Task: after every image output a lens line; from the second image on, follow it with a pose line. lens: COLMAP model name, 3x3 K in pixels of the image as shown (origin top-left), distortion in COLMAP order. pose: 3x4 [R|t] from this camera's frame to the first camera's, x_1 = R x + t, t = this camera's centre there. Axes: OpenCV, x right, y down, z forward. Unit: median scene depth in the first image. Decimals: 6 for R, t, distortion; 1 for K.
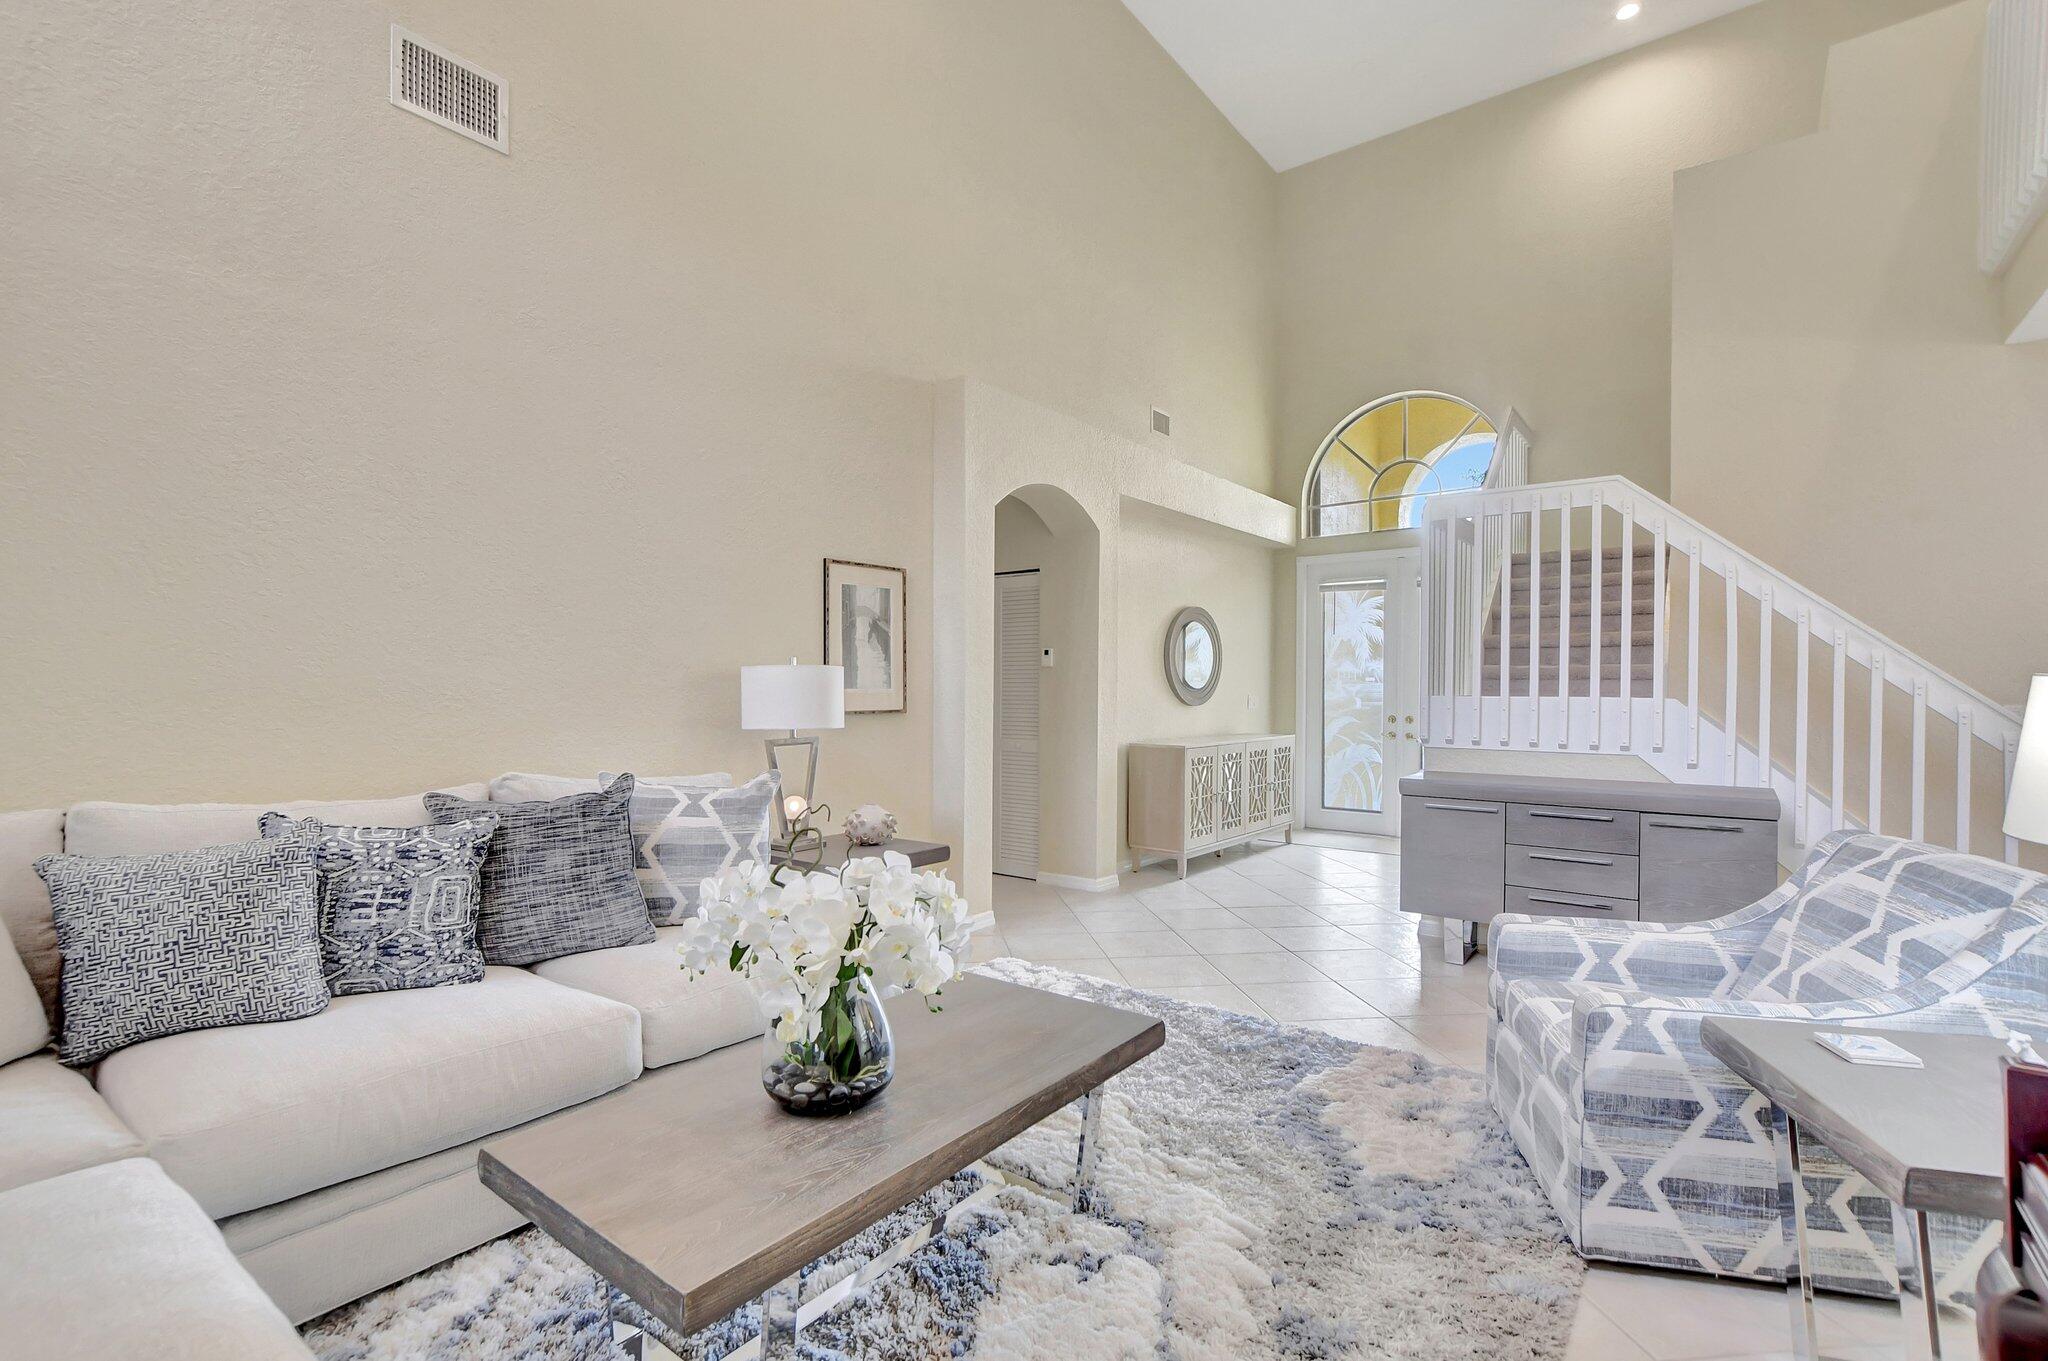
lens RADIAL K [[931.0, 0, 1014.3], [0, 931.0, 681.8], [0, 0, 1]] dist [-0.012124, 0.001851]
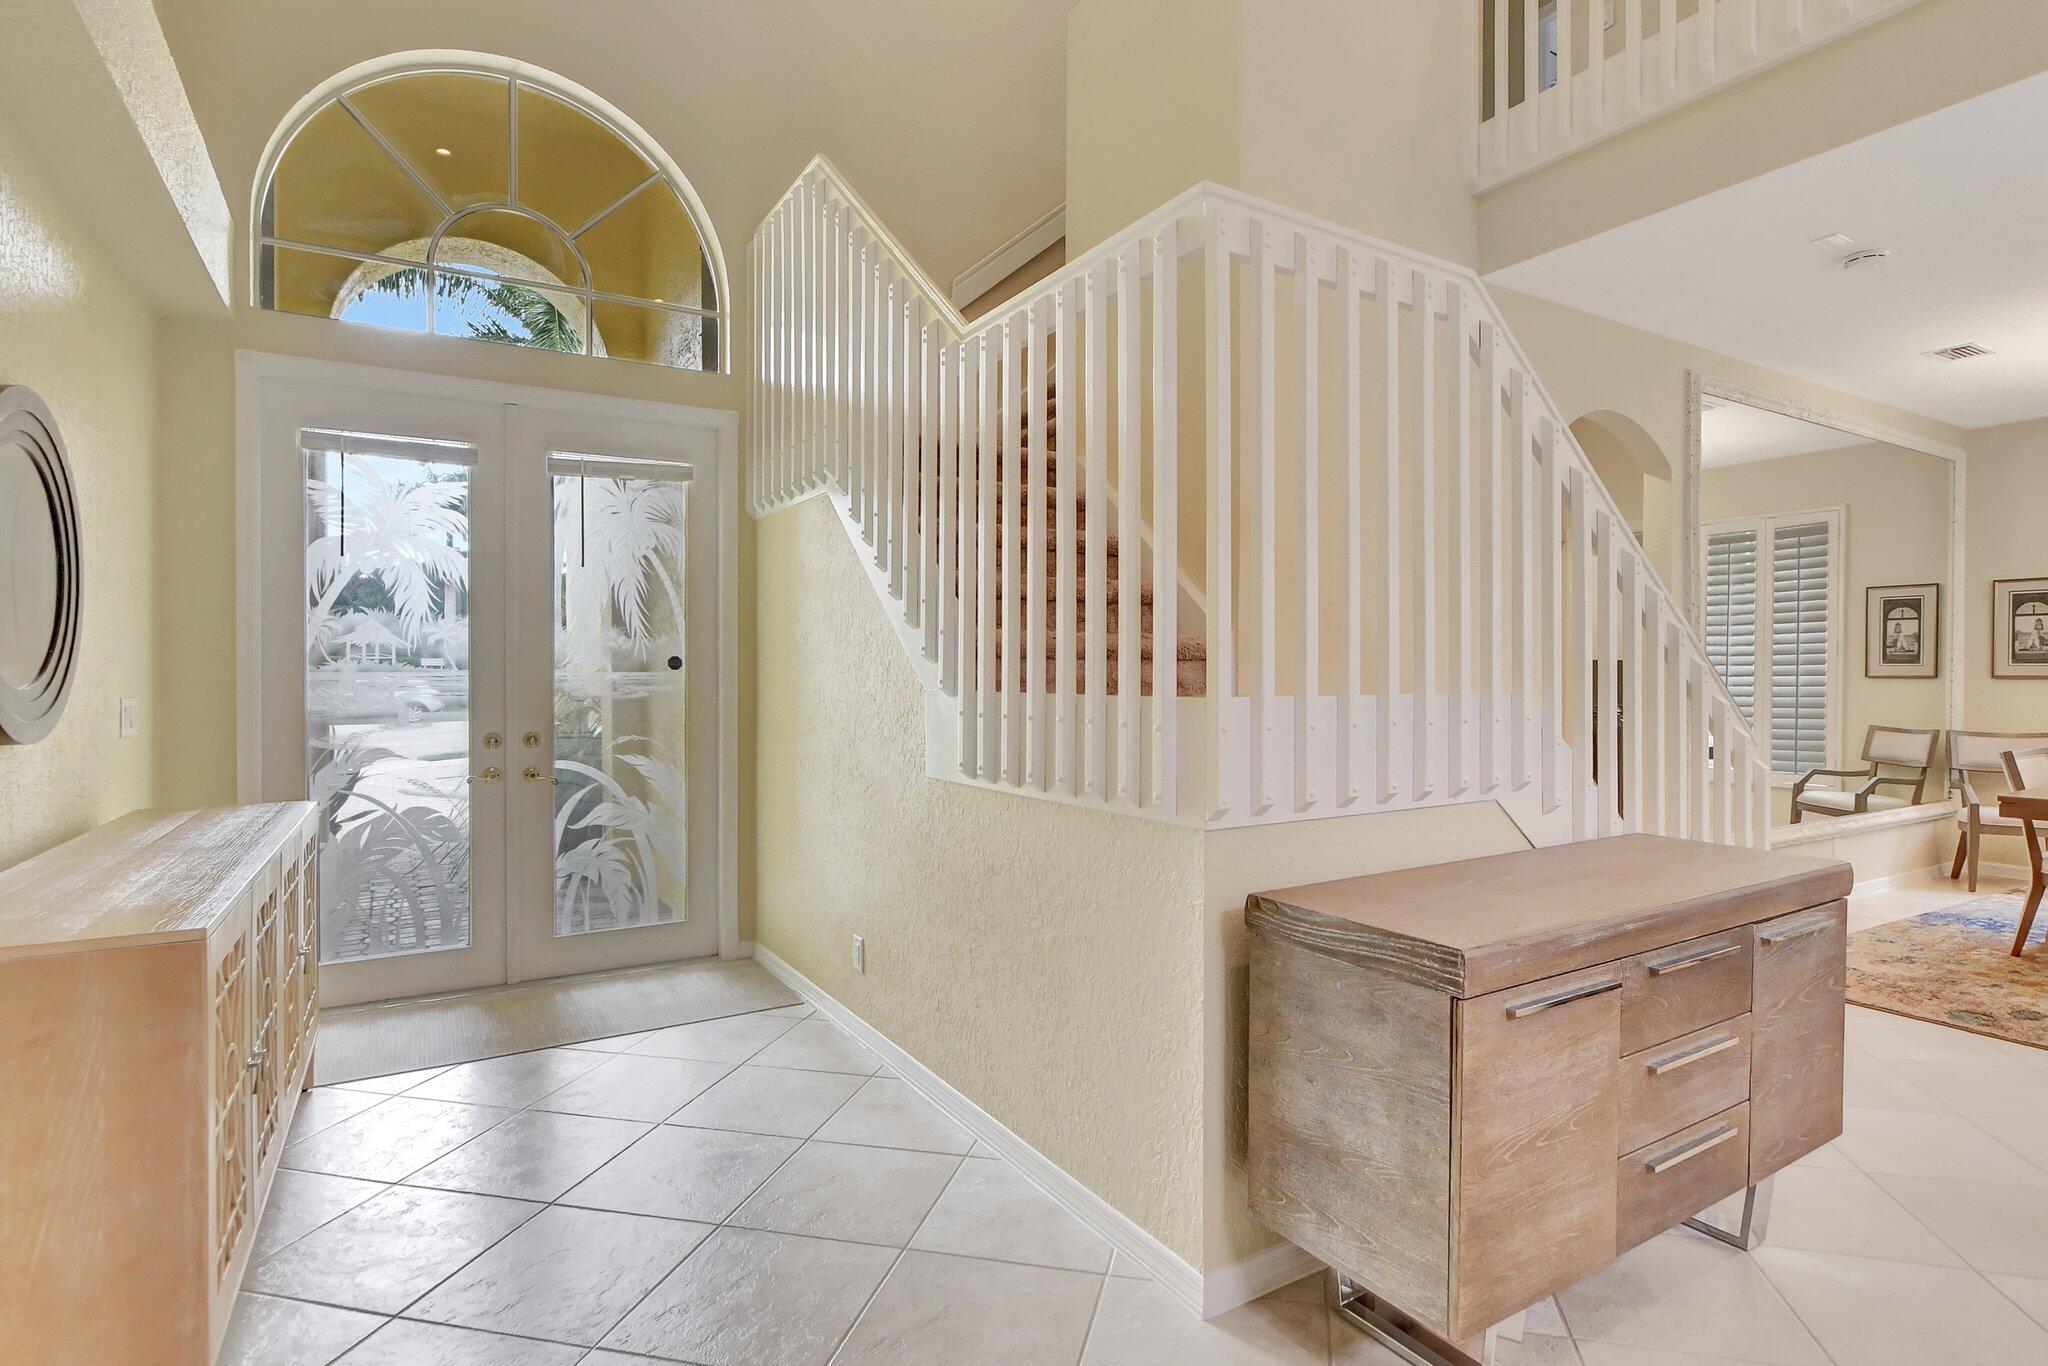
lens RADIAL K [[1025.4, 0, 1001.7], [0, 1025.4, 680.8], [0, 0, 1]] dist [-0.012389, -0.000402]
pose [[0.350594, -0.010599, 0.936468, 0.033699], [0.001549, 0.999941, 0.010737, 0.007153], [-0.936526, -0.002314, 0.350590, 1.589581]]
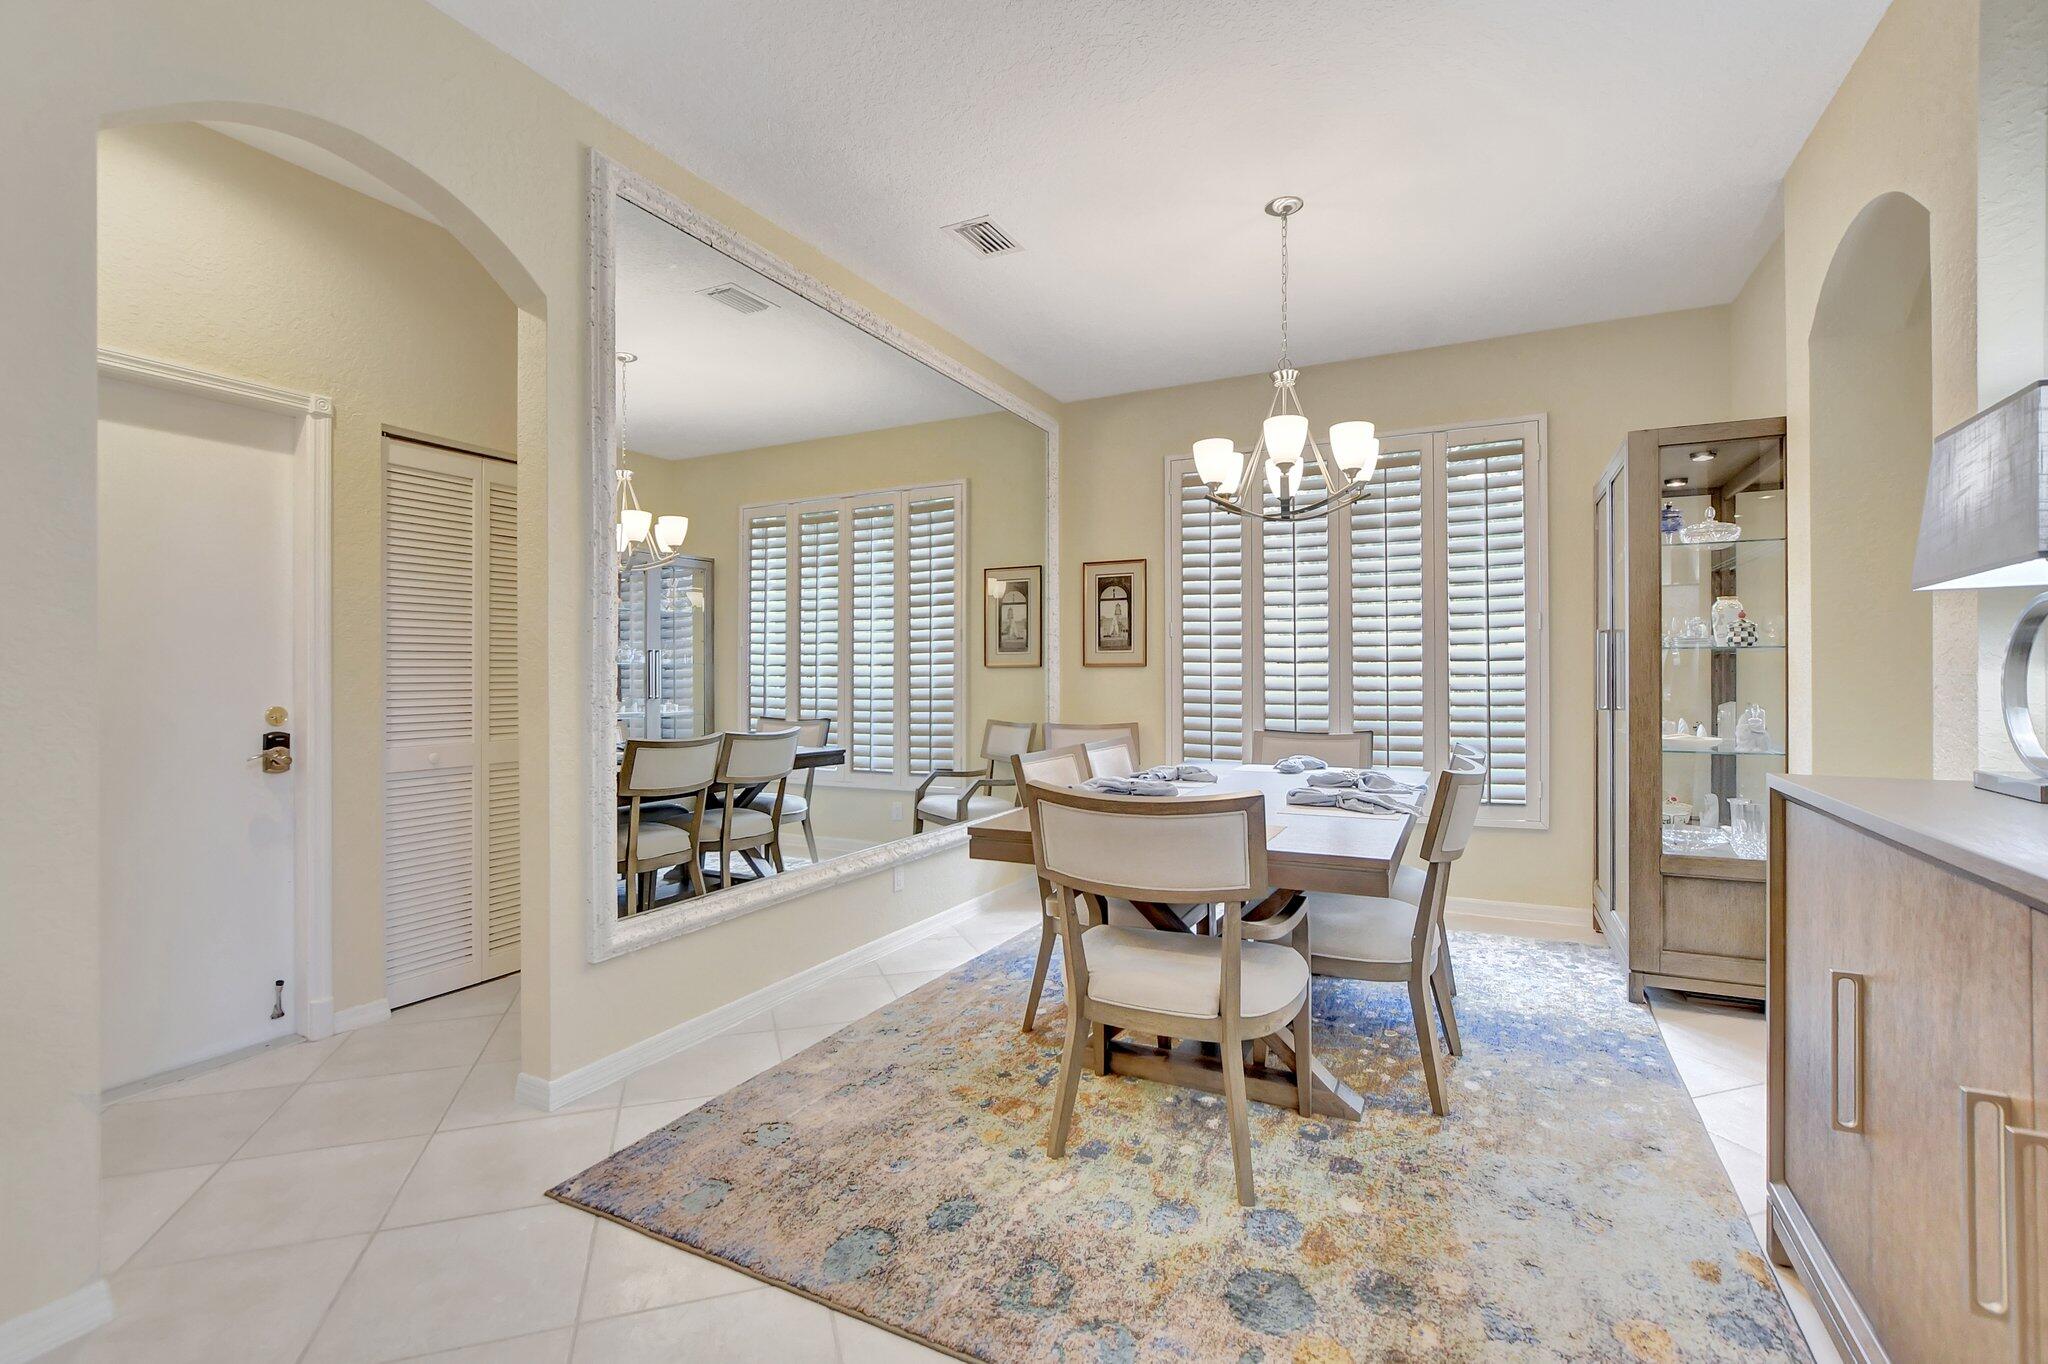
lens RADIAL K [[931.0, 0, 986.7], [0, 931.0, 686.2], [0, 0, 1]] dist [-0.012124, 0.001851]
pose [[-0.197935, -0.010525, 0.980159, 1.010304], [0.008450, 0.999887, 0.012443, 0.043707], [-0.980179, 0.010745, -0.197823, 0.922542]]
